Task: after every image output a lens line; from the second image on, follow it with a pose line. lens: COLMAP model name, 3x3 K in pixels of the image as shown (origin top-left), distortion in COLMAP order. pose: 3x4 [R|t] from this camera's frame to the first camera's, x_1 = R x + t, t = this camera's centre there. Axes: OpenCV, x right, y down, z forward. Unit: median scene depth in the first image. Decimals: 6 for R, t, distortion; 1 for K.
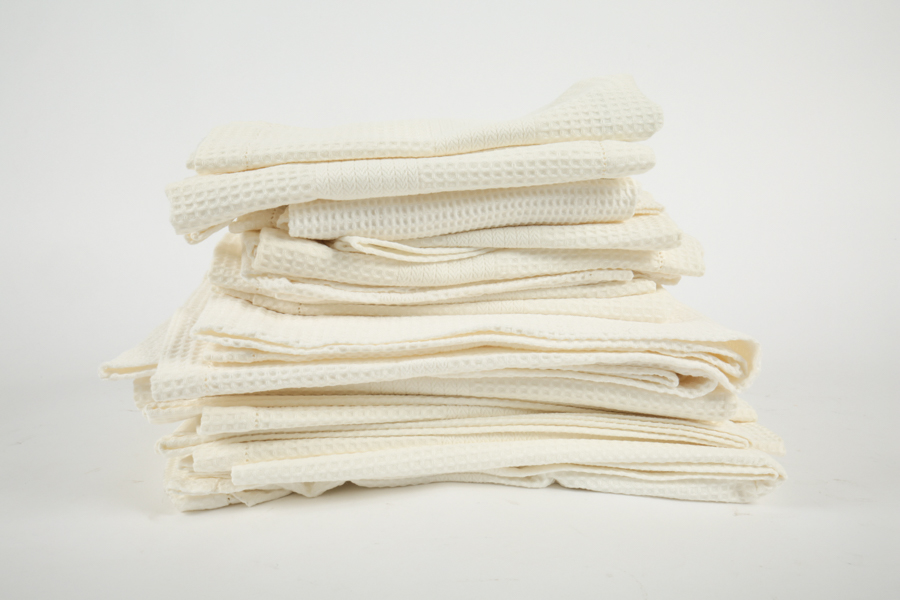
lens RADIAL K [[857.8, 0, 449.6], [0, 857.8, 301.5], [0, 0, 1]] dist [0.015973, 0.000000]
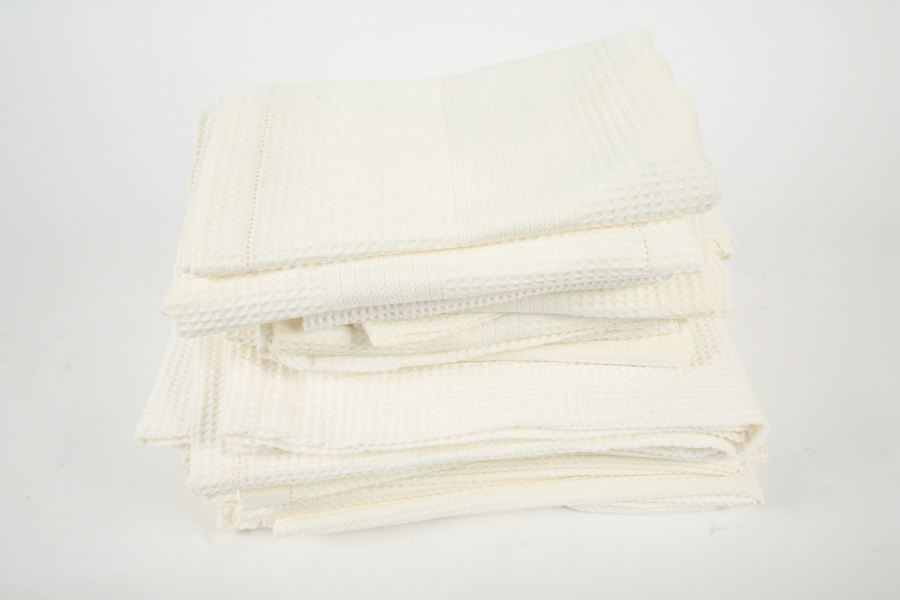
lens RADIAL K [[758.7, 0, 457.6], [0, 758.7, 305.0], [0, 0, 1]] dist [0.009685, -0.006703]
pose [[0.999816, 0.014265, 0.012845, -0.028498], [-0.018973, 0.836094, 0.548258, -0.566865], [-0.002919, -0.548401, 0.836210, 0.314340]]
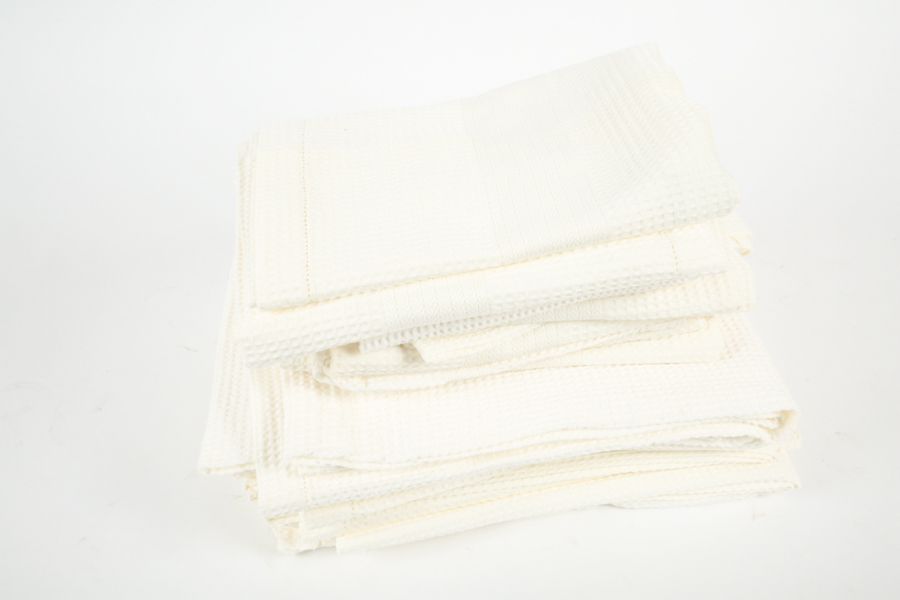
lens RADIAL K [[857.8, 0, 451.3], [0, 857.8, 300.2], [0, 0, 1]] dist [0.015973, 0.000000]
pose [[0.997713, -0.059798, 0.031523, -0.108683], [0.033779, 0.844972, 0.533743, -0.668660], [-0.058553, -0.531457, 0.845059, 0.173874]]
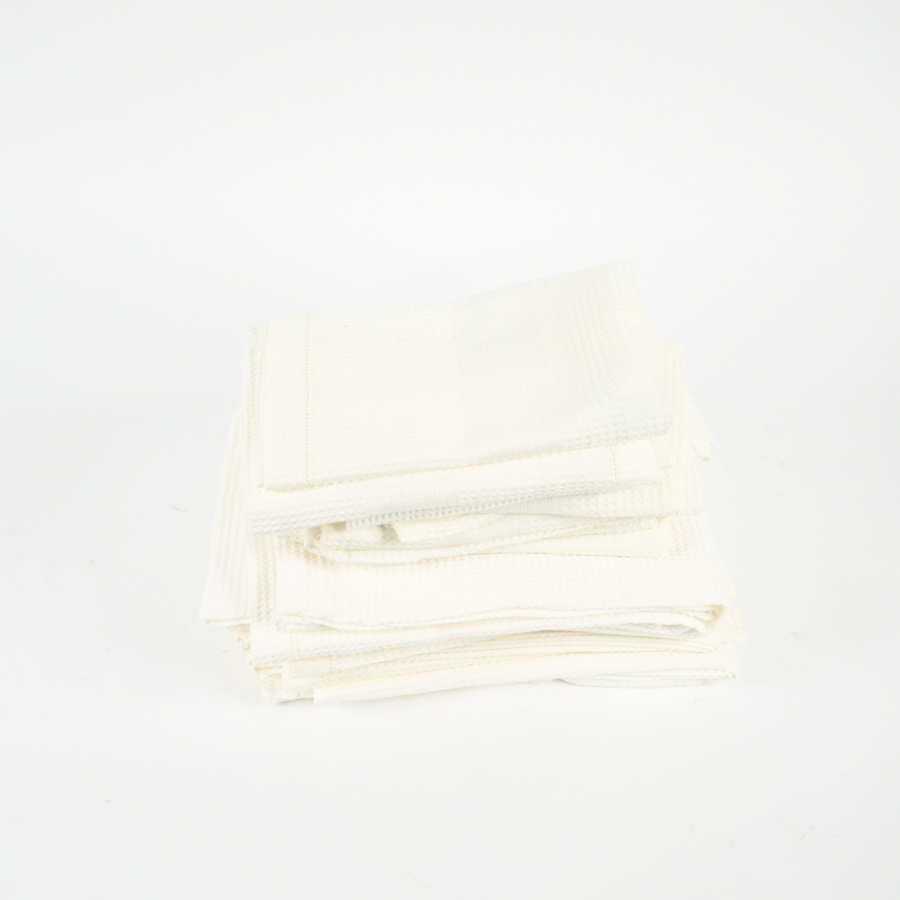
lens RADIAL K [[1306.1, 0, 443.9], [0, 1306.1, 451.8], [0, 0, 1]] dist [-0.021625, 0.000000]
pose [[0.999975, 0.006642, 0.002321, -0.056672], [-0.006830, 0.836973, 0.547201, -1.164374], [0.001692, -0.547203, 0.836998, -0.456802]]
